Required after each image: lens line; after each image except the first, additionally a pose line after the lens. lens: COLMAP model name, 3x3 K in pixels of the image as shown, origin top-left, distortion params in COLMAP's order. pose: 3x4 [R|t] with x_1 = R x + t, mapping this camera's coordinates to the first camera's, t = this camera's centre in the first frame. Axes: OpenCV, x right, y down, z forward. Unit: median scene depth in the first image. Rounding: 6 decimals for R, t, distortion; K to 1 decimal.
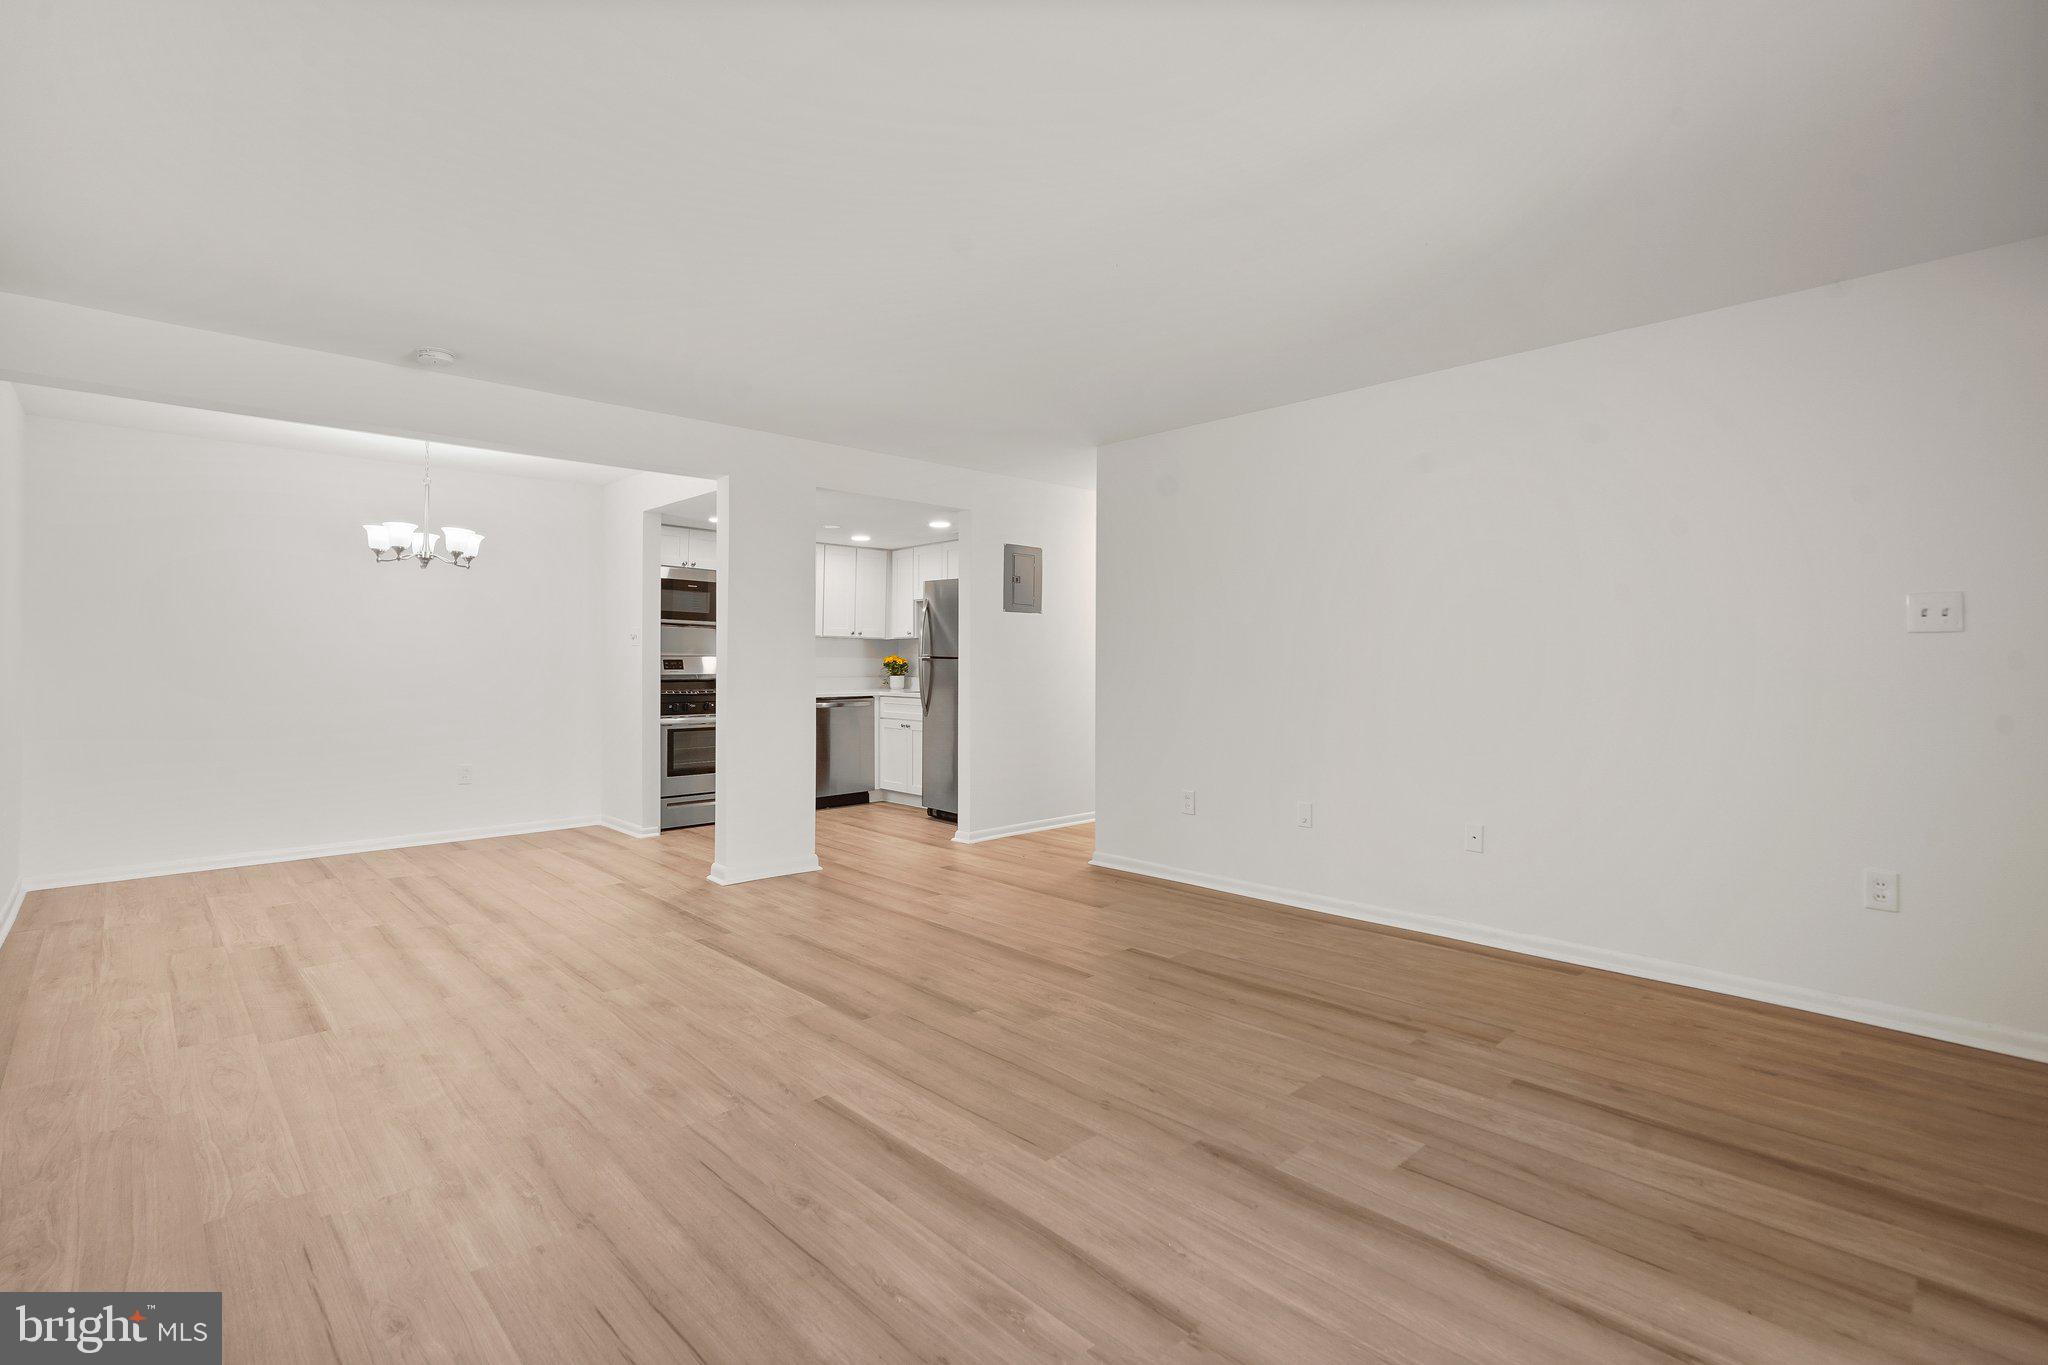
lens RADIAL K [[952.5, 0, 1026.9], [0, 952.5, 661.2], [0, 0, 1]] dist [0.000236, 0.000028]
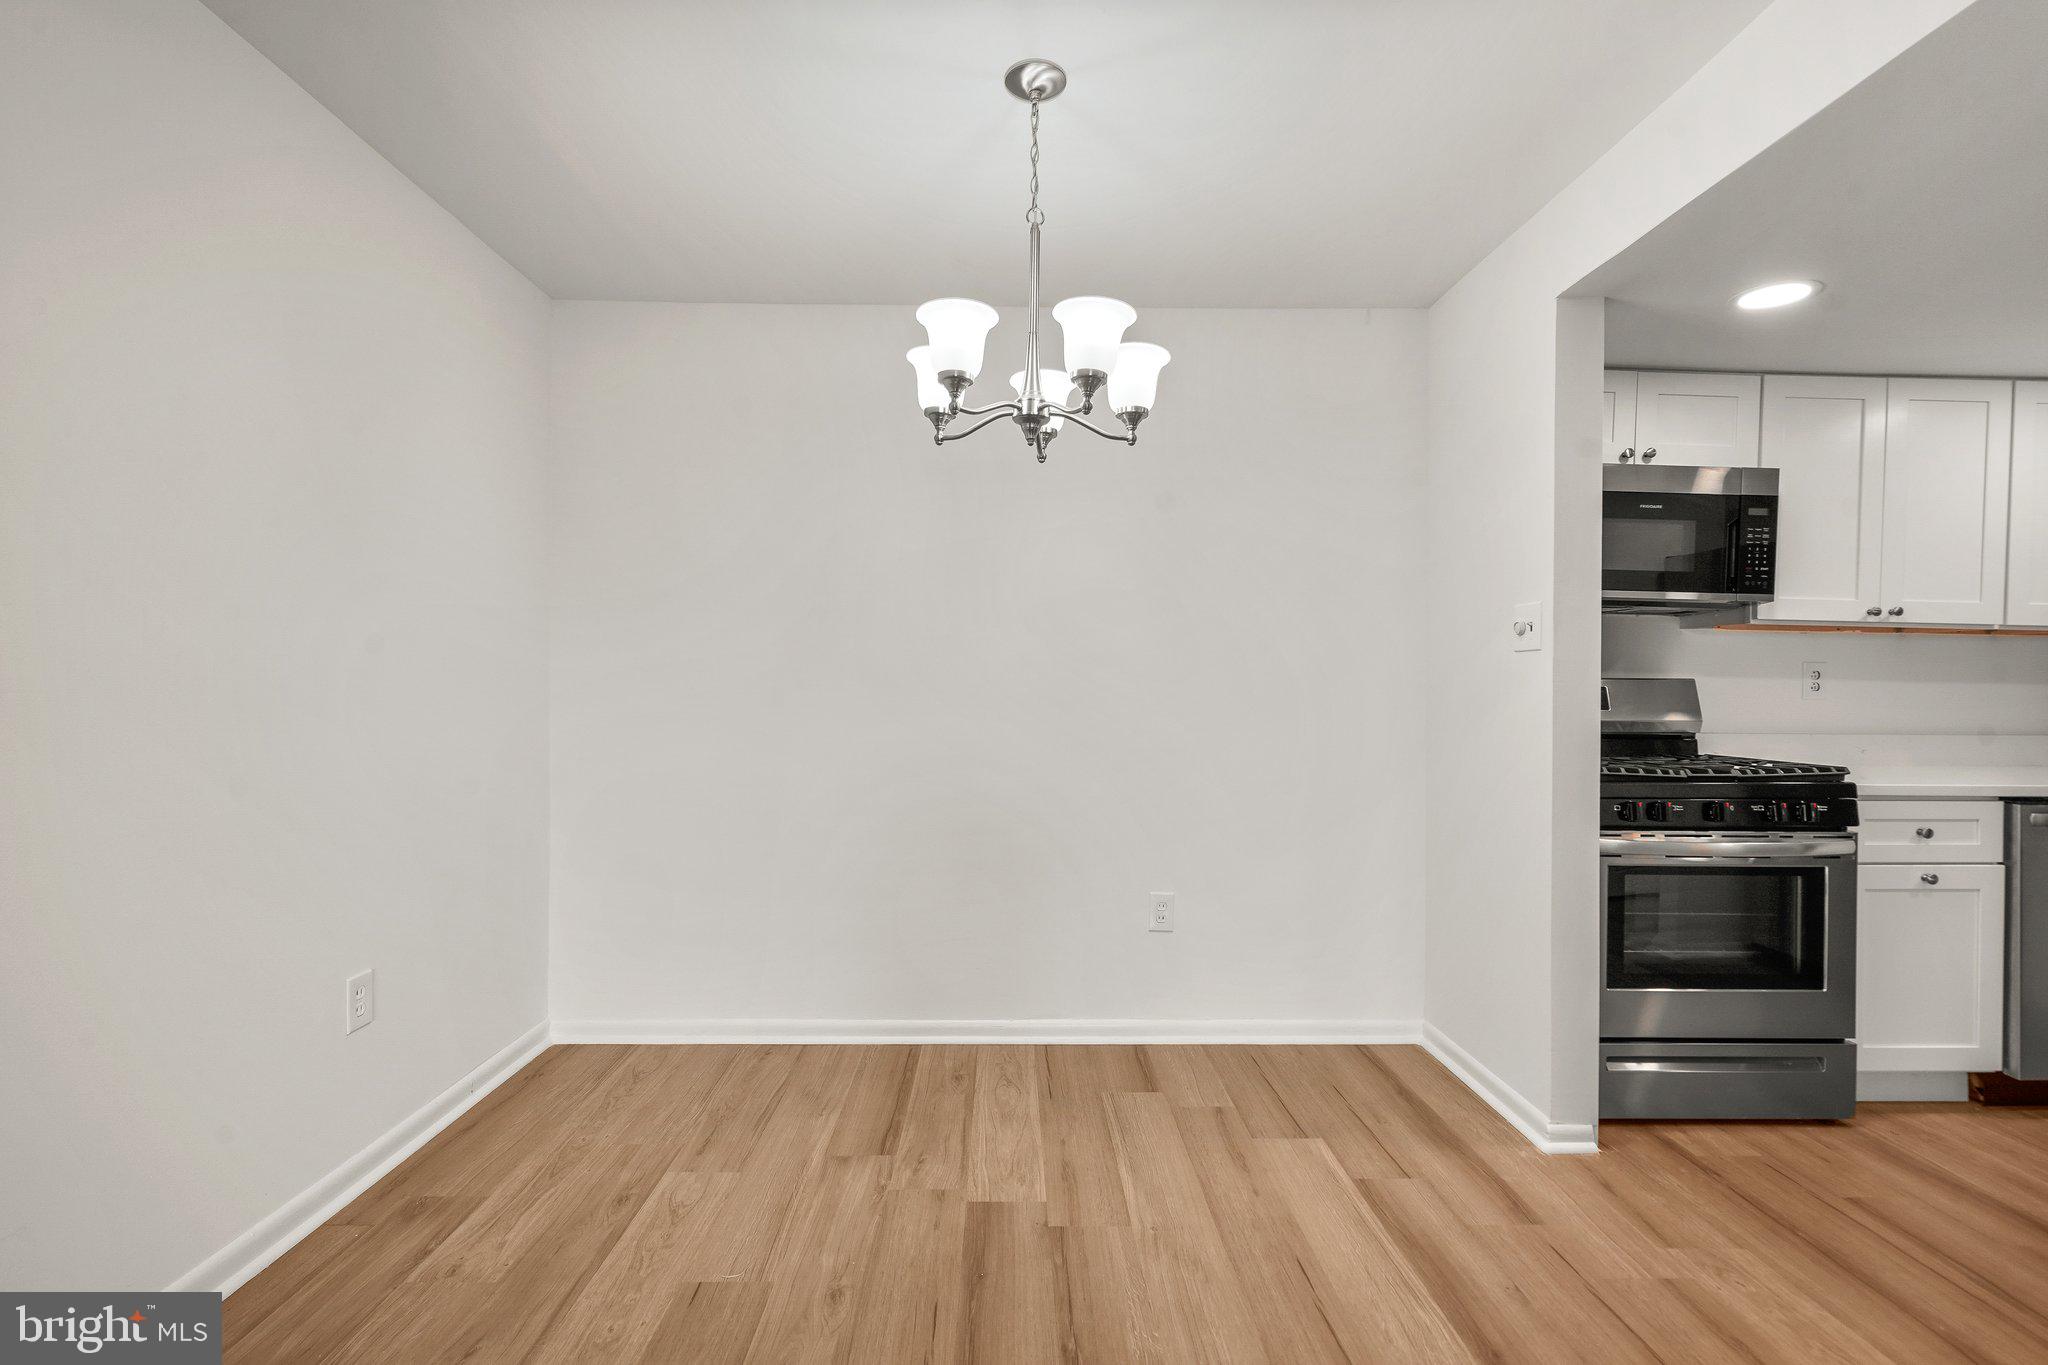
lens RADIAL K [[941.1, 0, 1017.5], [0, 941.1, 690.8], [0, 0, 1]] dist [0.001984, 0.000523]
pose [[0.730406, 0.004475, -0.682999, -0.268375], [-0.005280, 0.999986, 0.000906, 0.000926], [0.682993, 0.002945, 0.730419, 0.511049]]
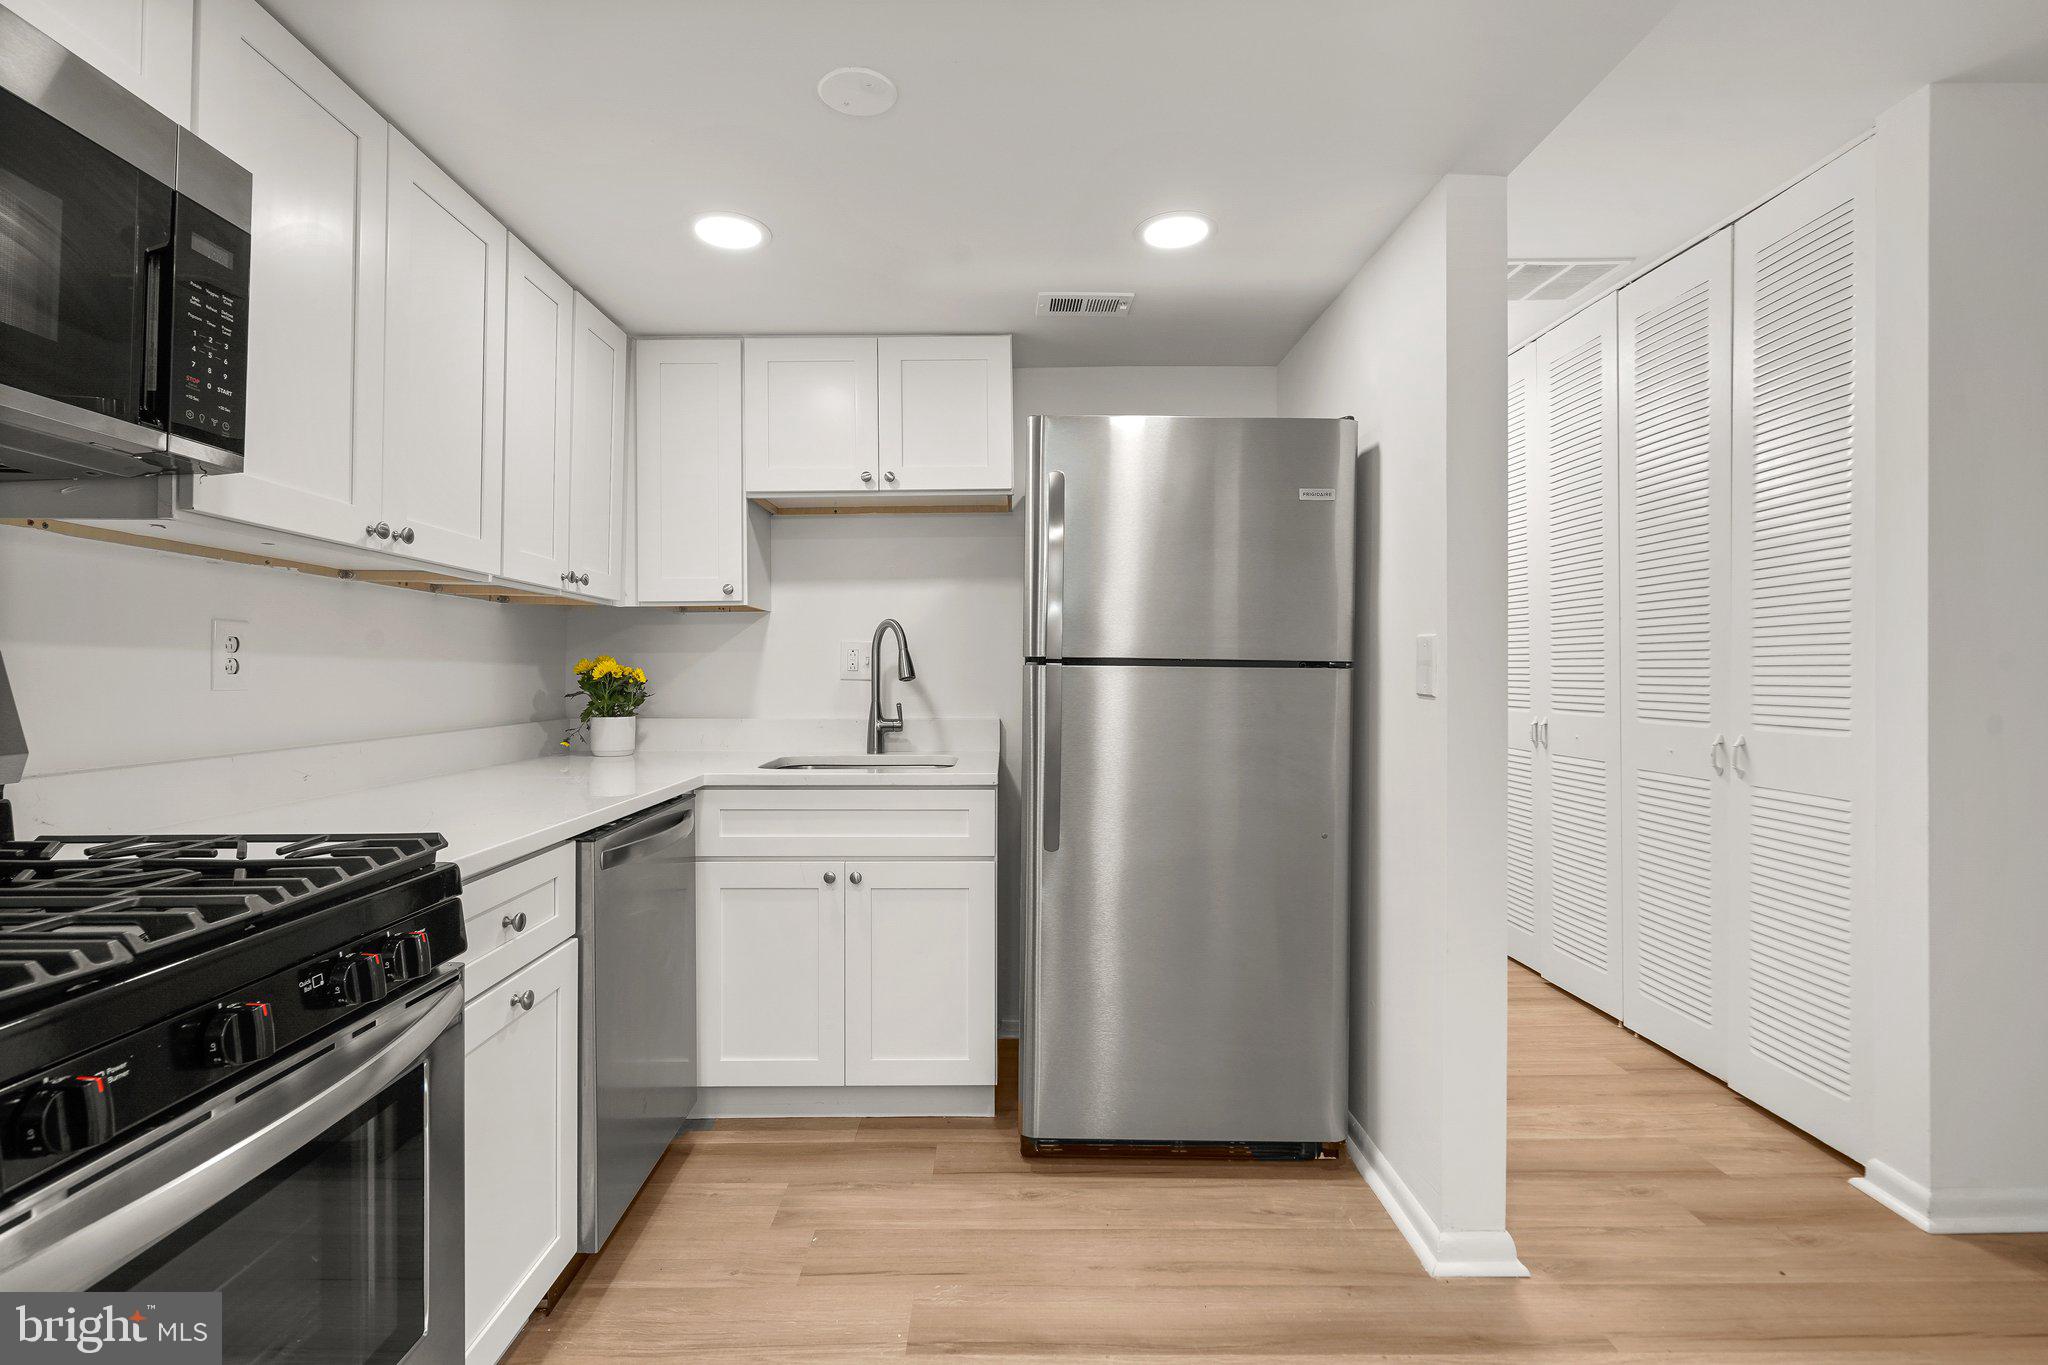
lens RADIAL K [[943.2, 0, 1018.8], [0, 943.2, 673.5], [0, 0, 1]] dist [-0.001550, -0.000139]
pose [[0.682324, -0.005833, 0.731026, -0.336529], [0.004539, 0.999983, 0.003743, -0.000750], [-0.731036, 0.000764, 0.682339, 0.793311]]
